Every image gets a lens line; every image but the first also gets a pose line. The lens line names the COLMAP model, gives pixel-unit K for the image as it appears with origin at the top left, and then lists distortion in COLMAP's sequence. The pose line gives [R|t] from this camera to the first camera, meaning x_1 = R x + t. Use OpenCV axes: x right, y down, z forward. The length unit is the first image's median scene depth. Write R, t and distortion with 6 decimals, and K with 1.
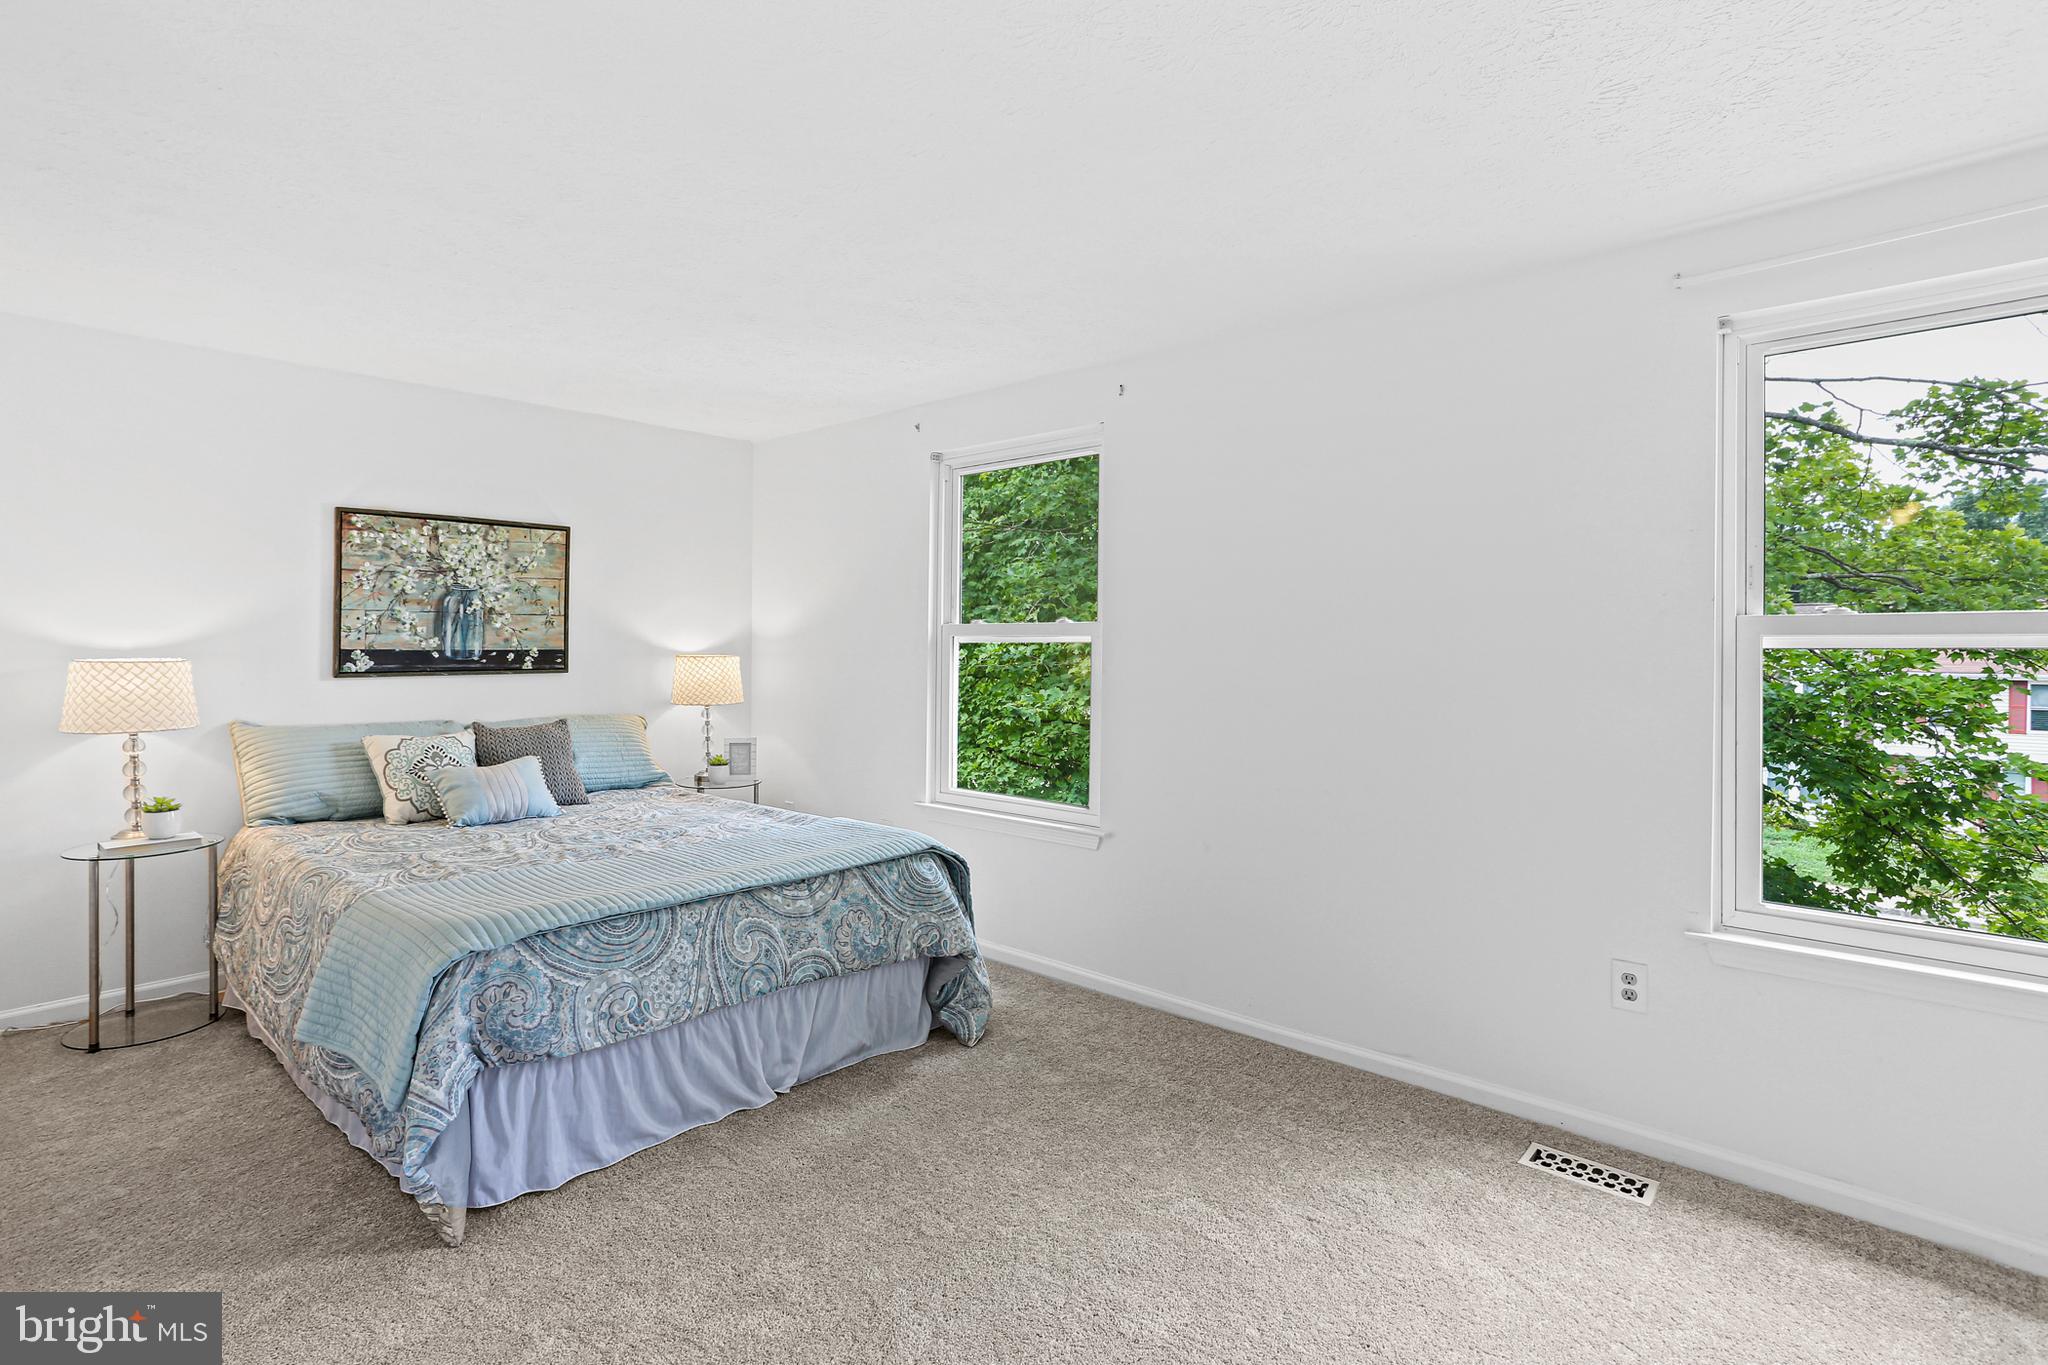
lens RADIAL K [[993.9, 0, 1016.2], [0, 993.9, 674.6], [0, 0, 1]] dist [-0.015602, 0.000215]
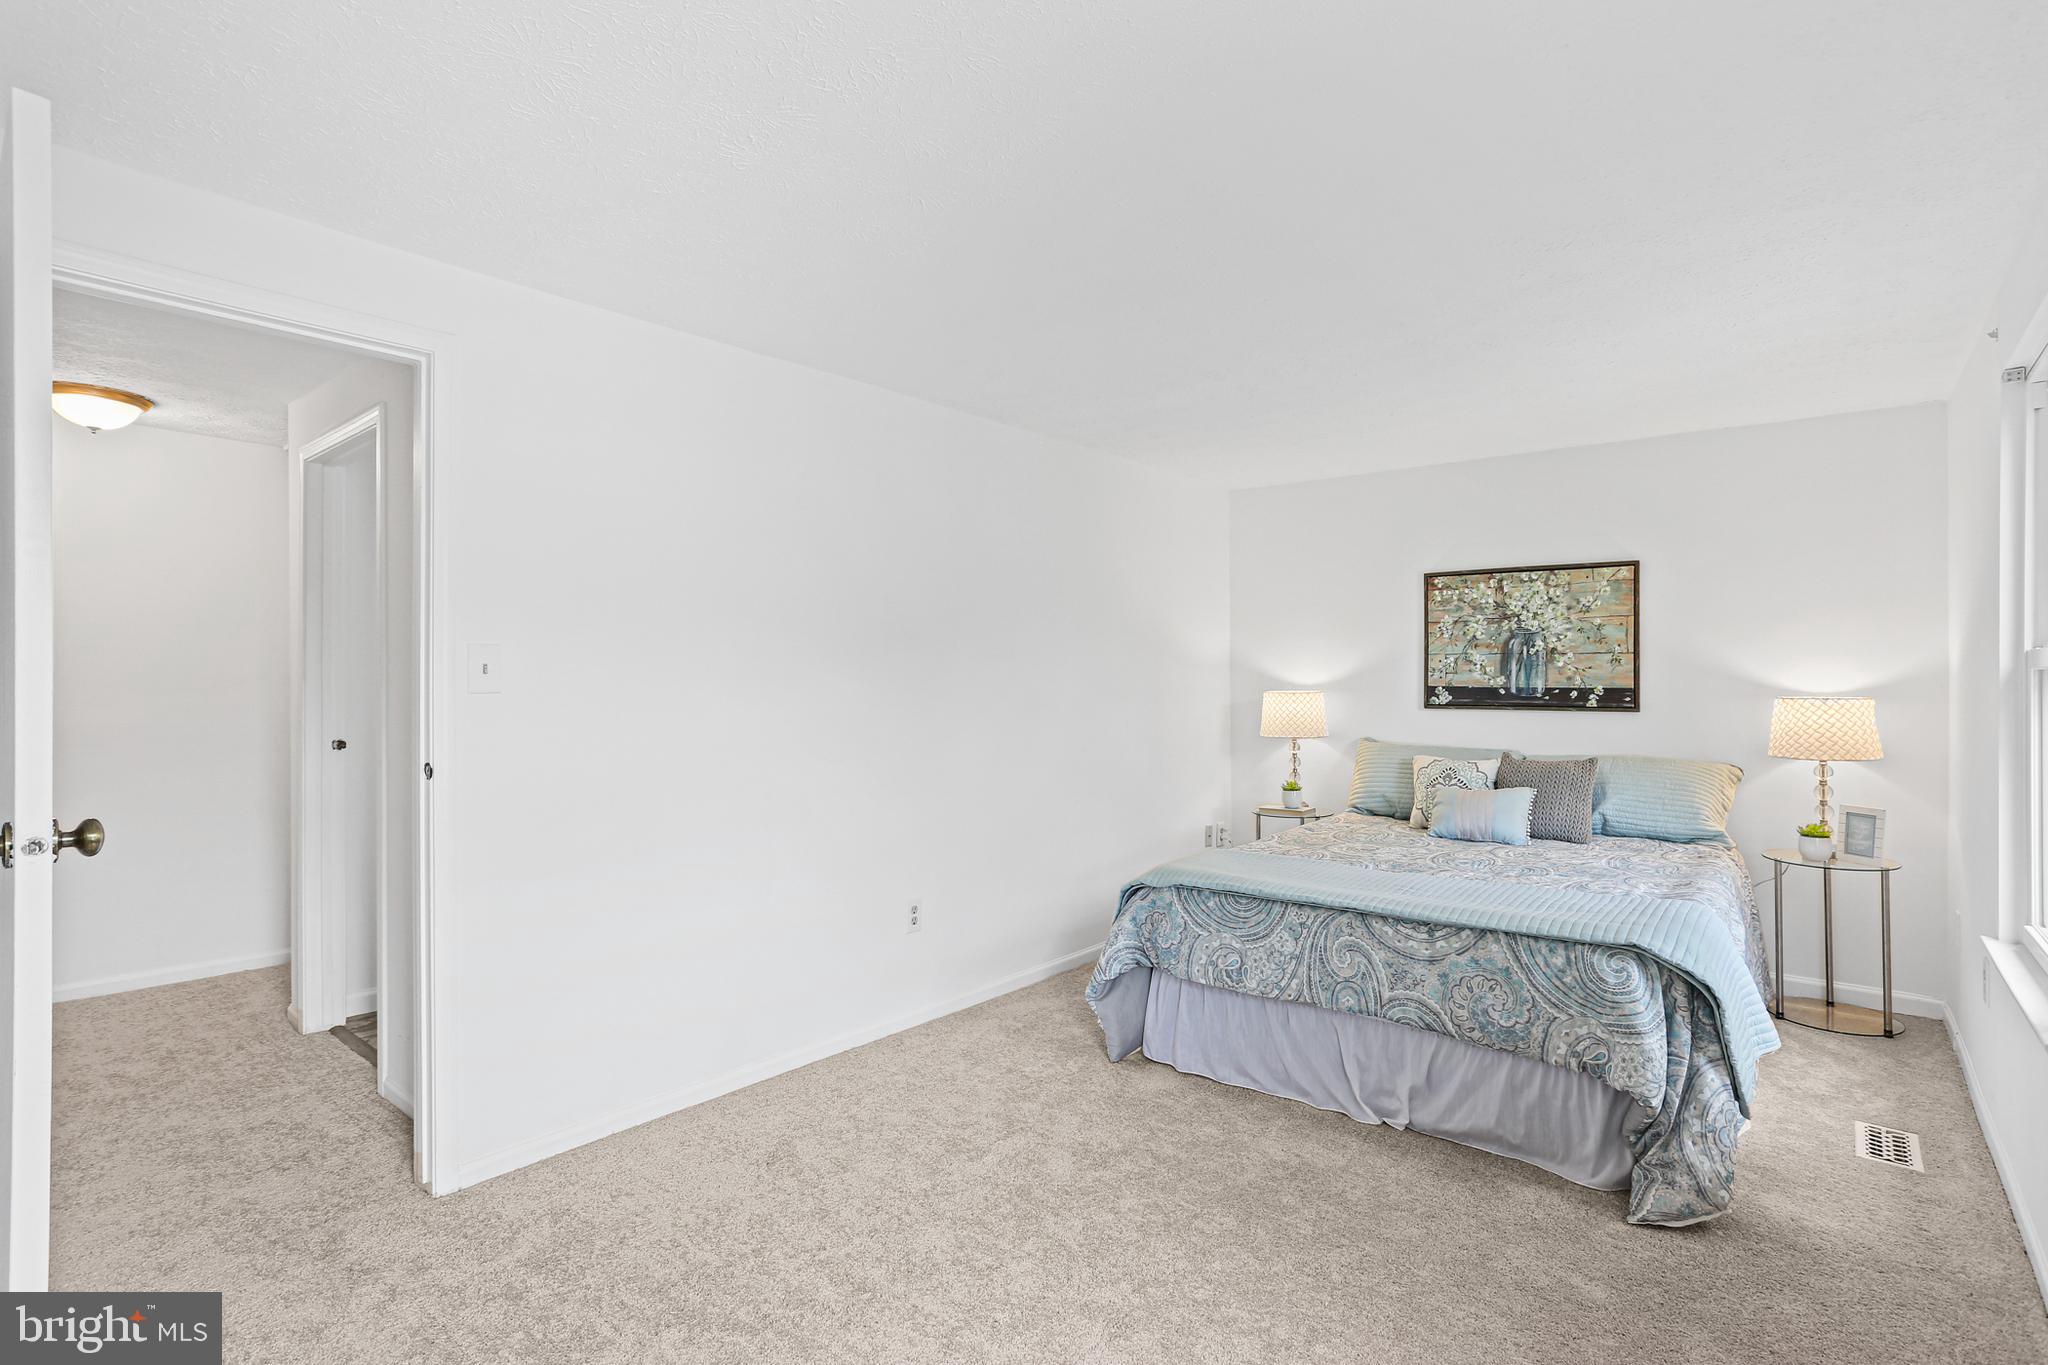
lens RADIAL K [[993.9, 0, 1016.2], [0, 993.9, 674.6], [0, 0, 1]] dist [-0.015602, 0.000215]
pose [[0.075209, -0.006878, -0.997144, 0.514951], [-0.033501, 0.999394, -0.009421, -0.010160], [0.996605, 0.034113, 0.074933, 0.367232]]
